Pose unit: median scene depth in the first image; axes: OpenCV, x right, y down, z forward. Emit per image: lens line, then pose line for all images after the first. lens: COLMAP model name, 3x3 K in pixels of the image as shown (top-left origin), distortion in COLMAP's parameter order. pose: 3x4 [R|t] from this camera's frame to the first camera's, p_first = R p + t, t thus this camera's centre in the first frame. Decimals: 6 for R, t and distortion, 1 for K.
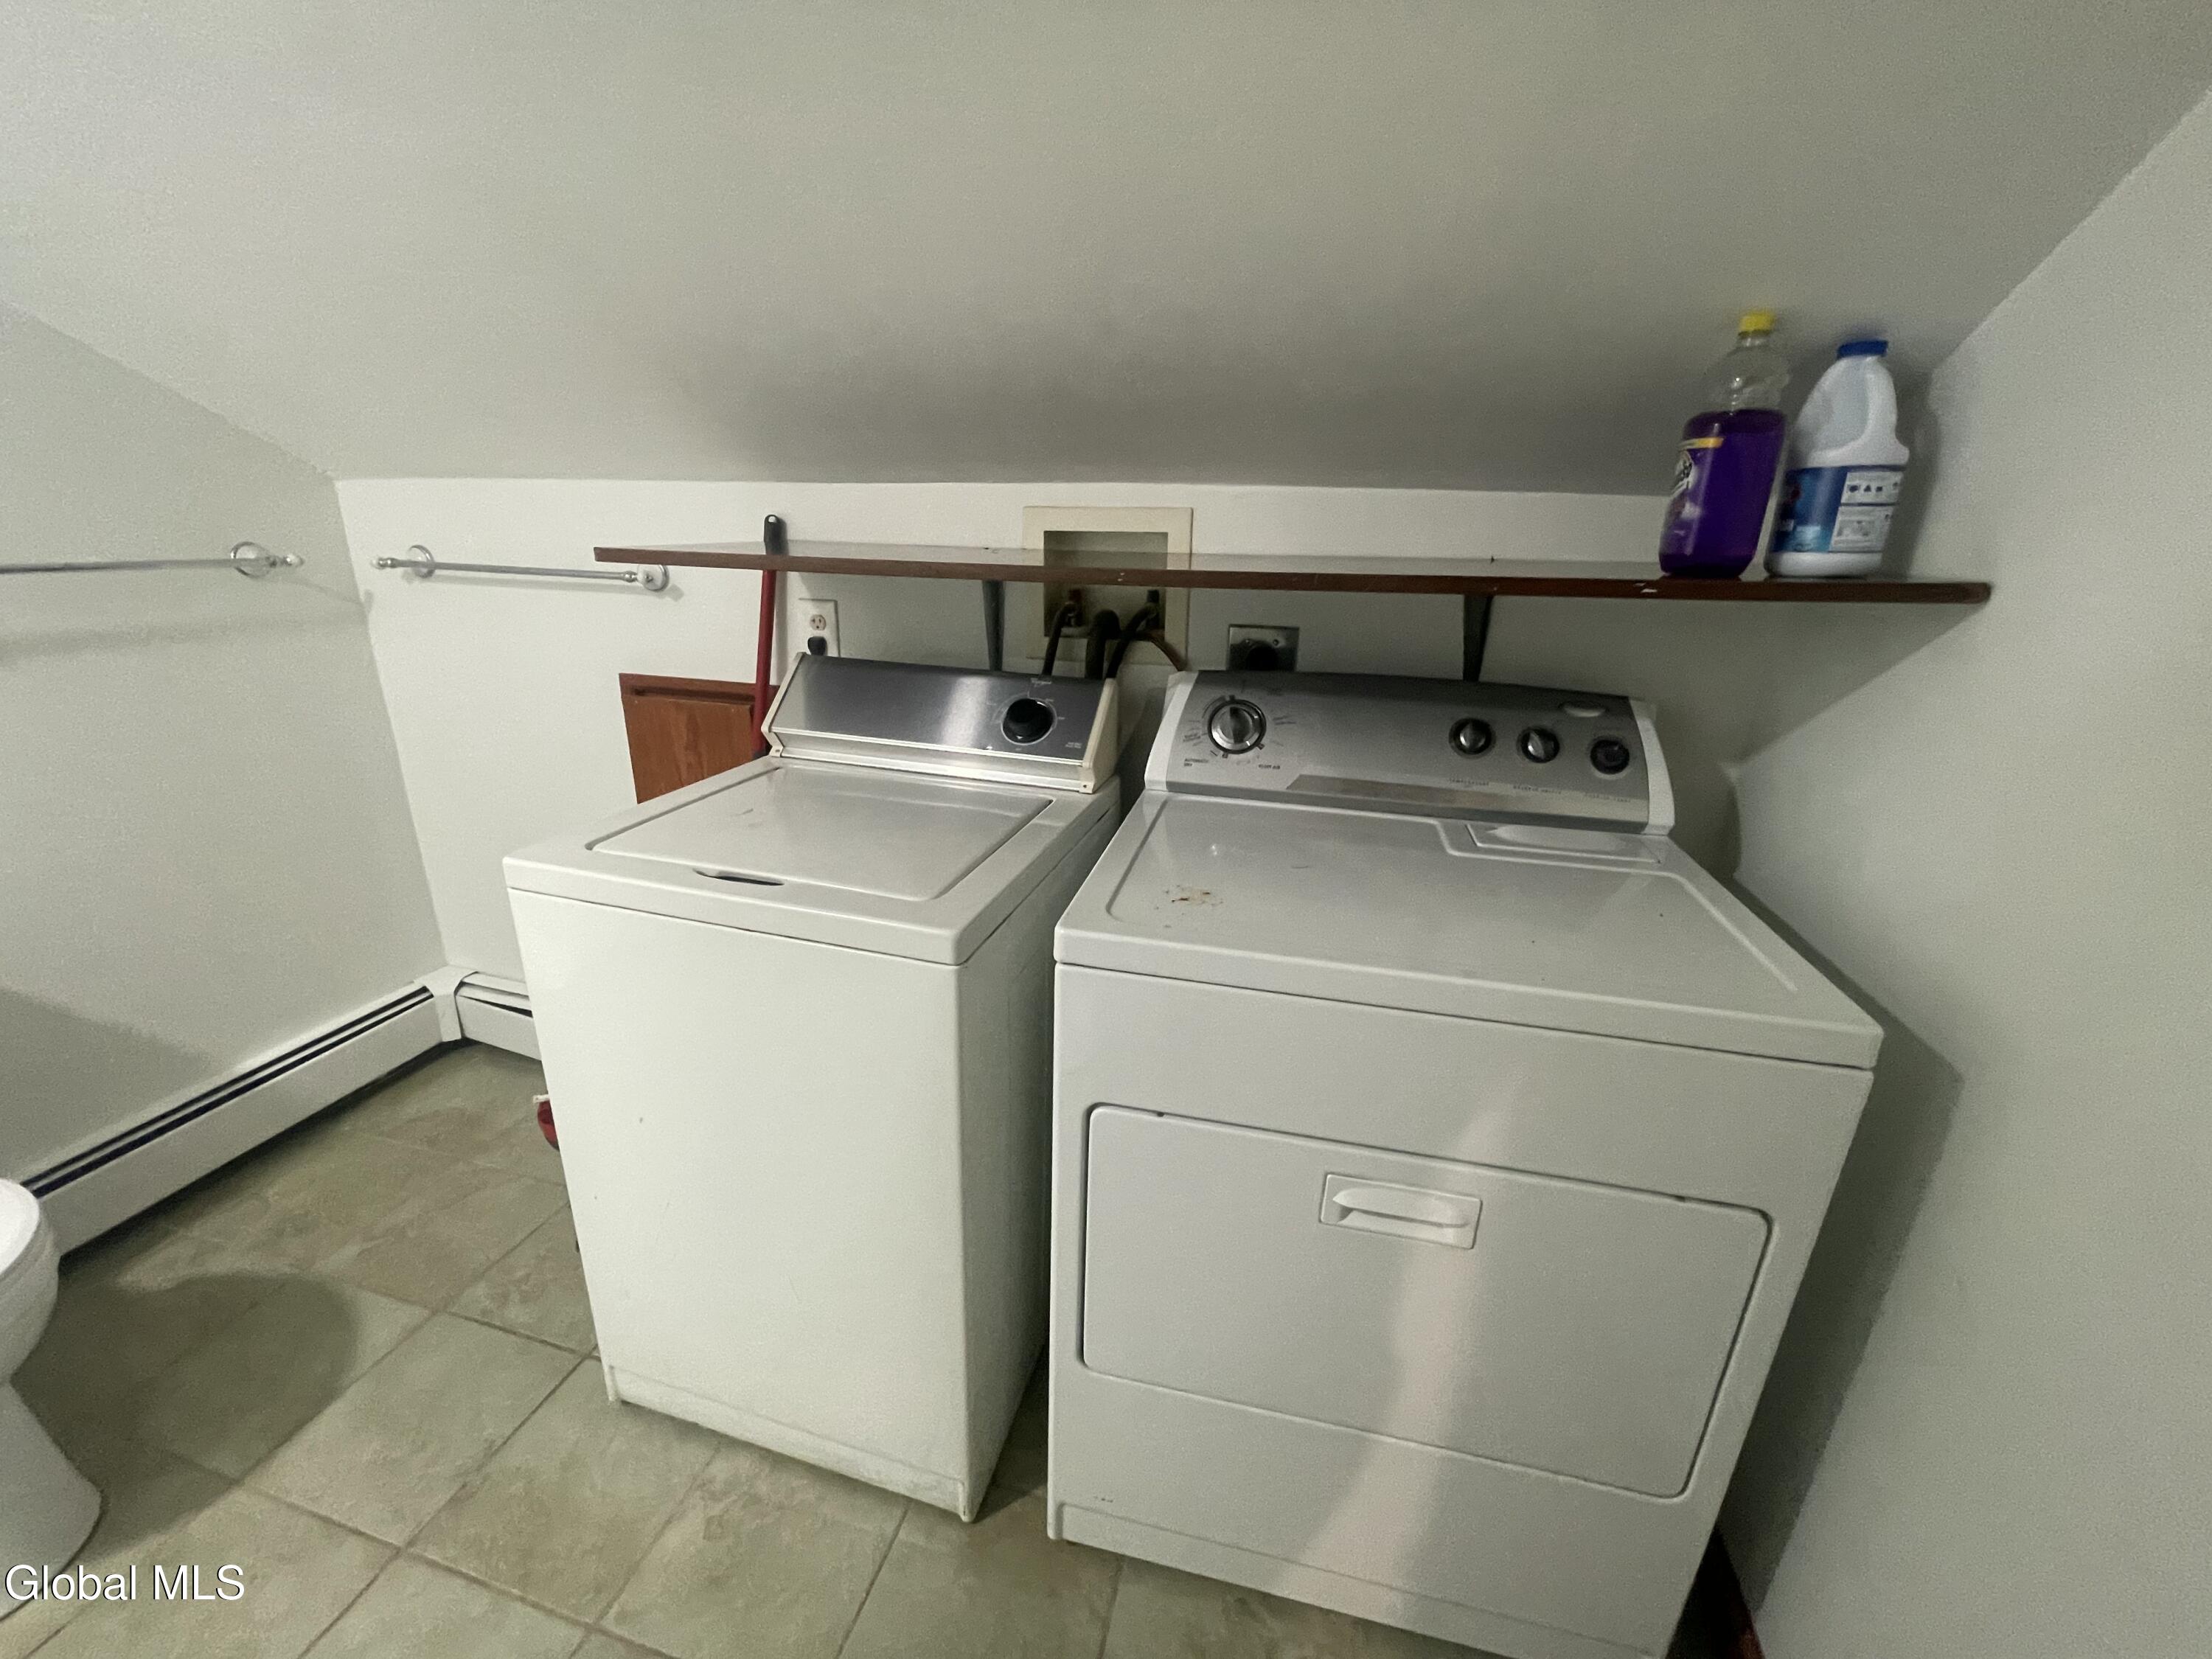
lens RADIAL K [[905.8, 0, 1100.2], [0, 905.8, 828.9], [0, 0, 1]] dist [0.002232, 0.000281]
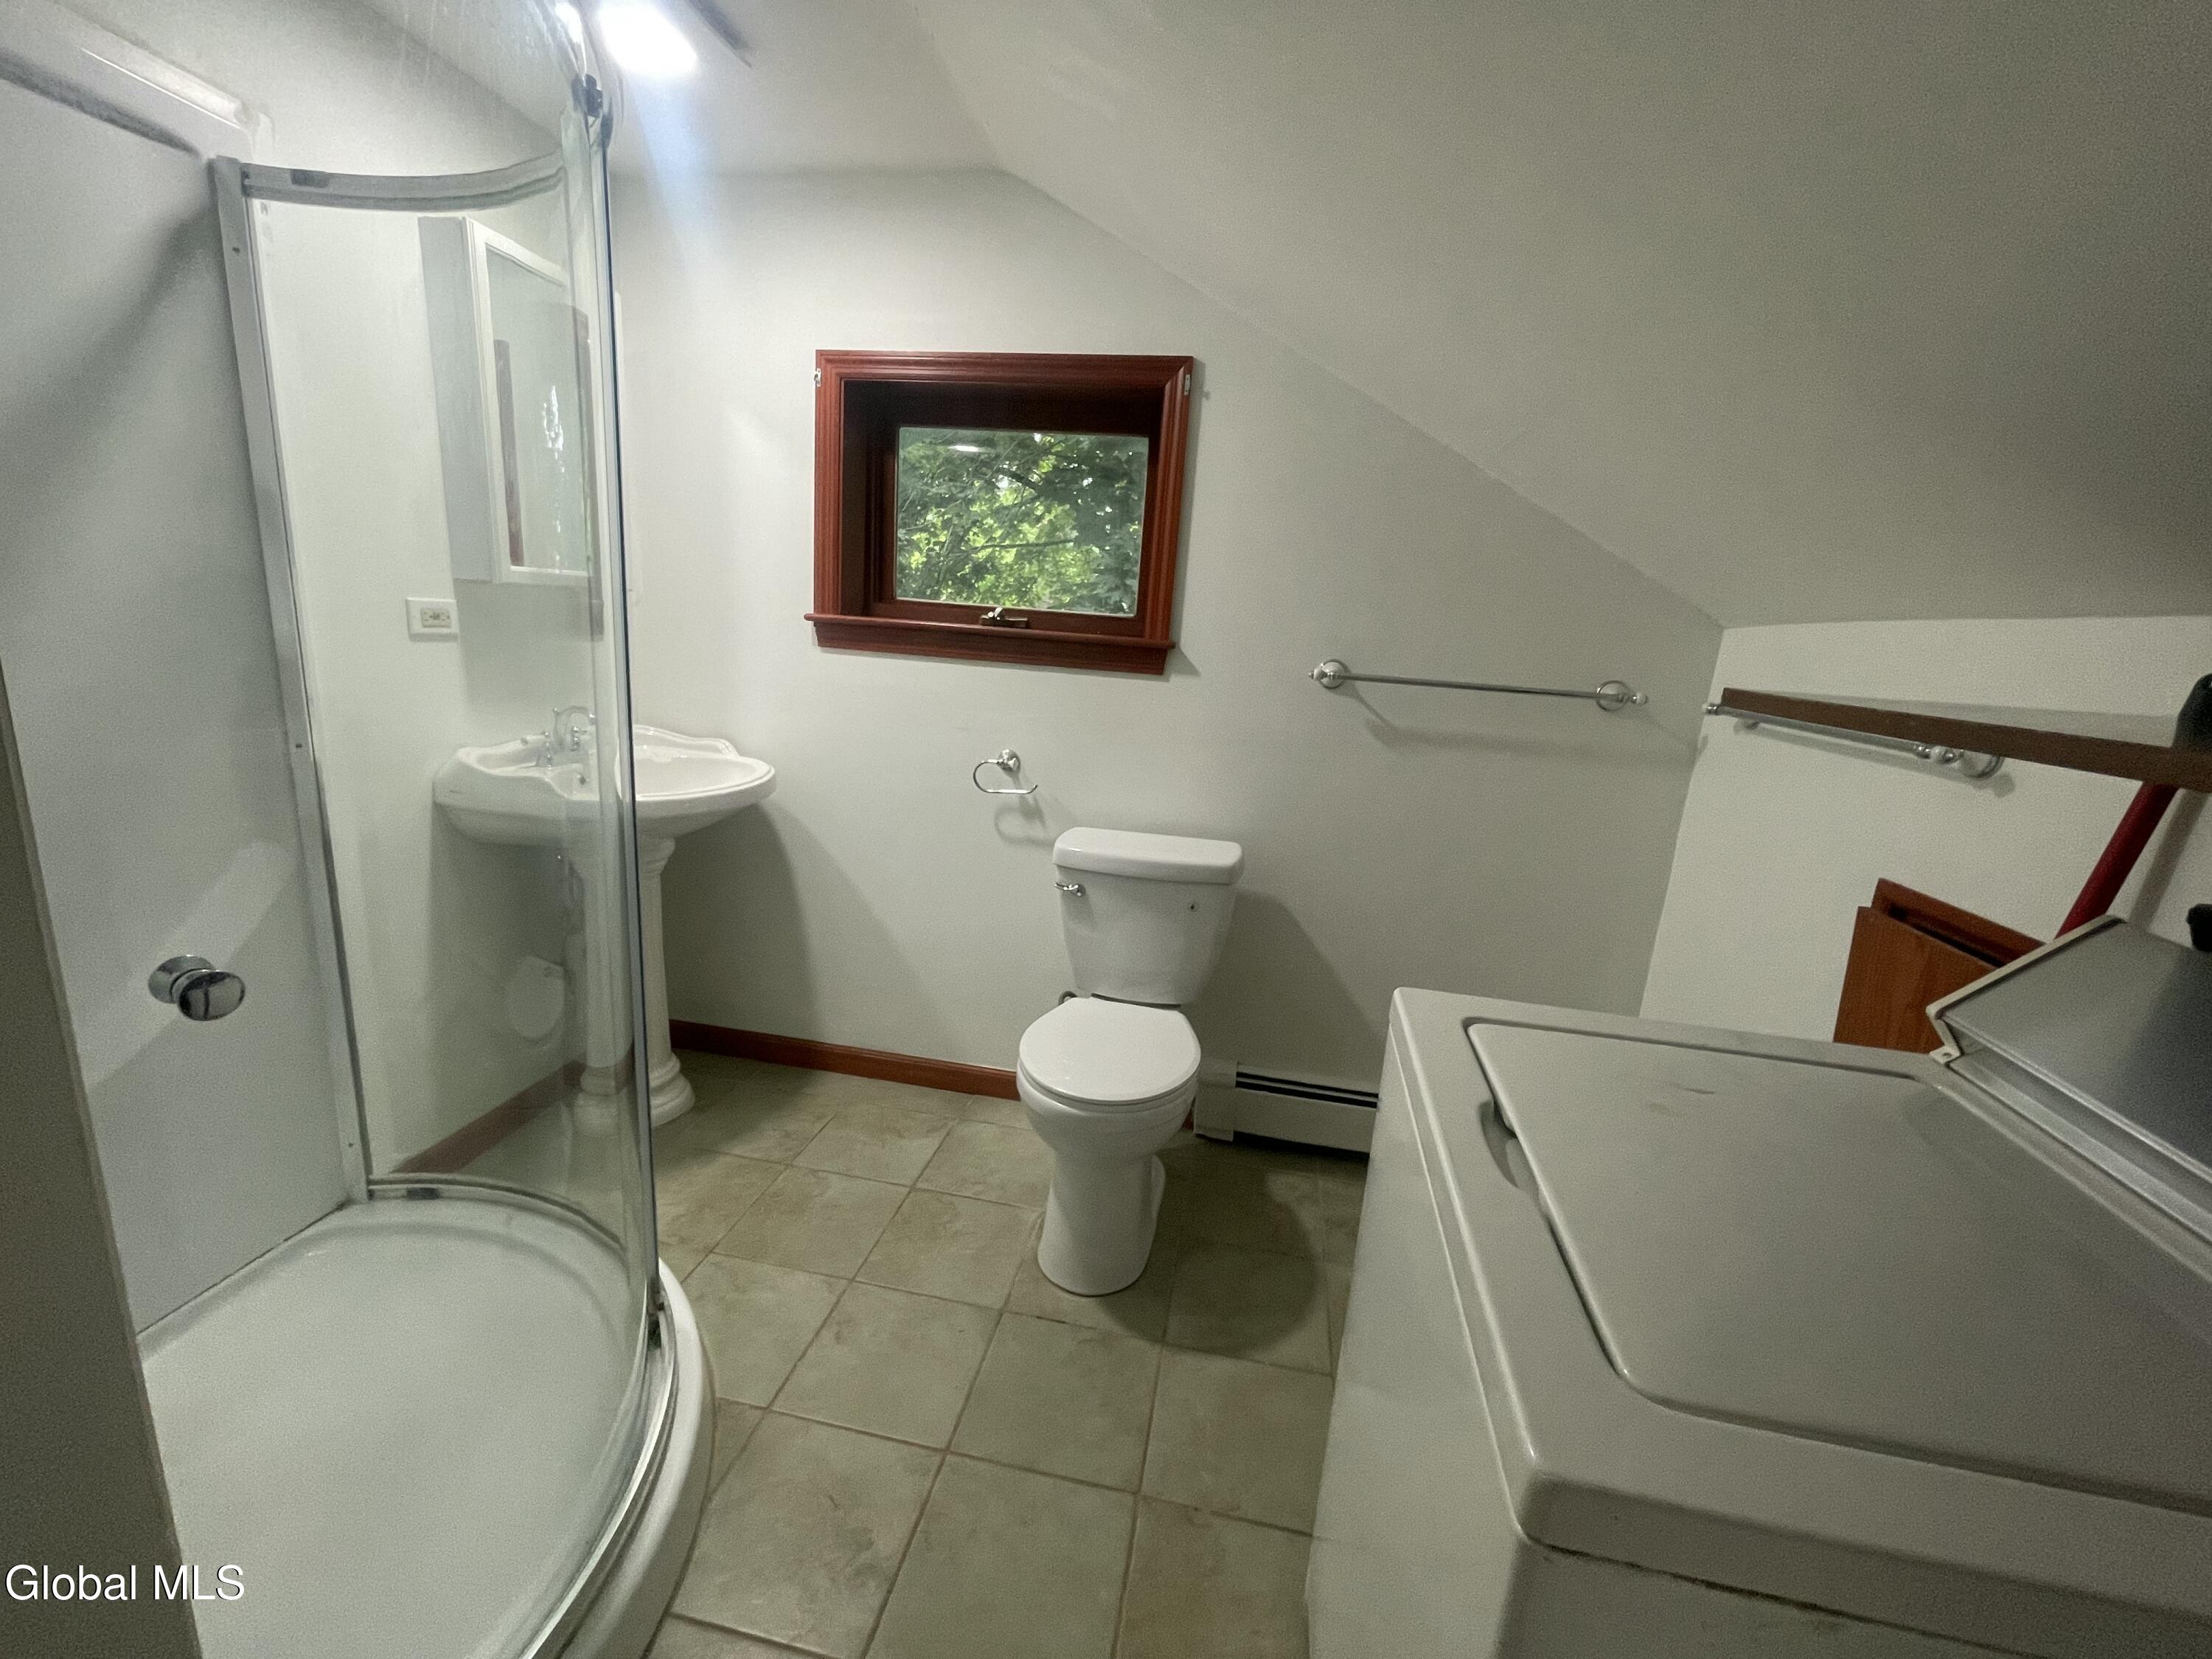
lens RADIAL K [[905.8, 0, 1106.6], [0, 905.8, 836.1], [0, 0, 1]] dist [0.002232, 0.000281]
pose [[0.091015, 0.215400, -0.972275, 0.123391], [-0.380518, 0.909765, 0.165932, -0.105404], [0.920284, 0.354866, 0.164766, 0.367035]]
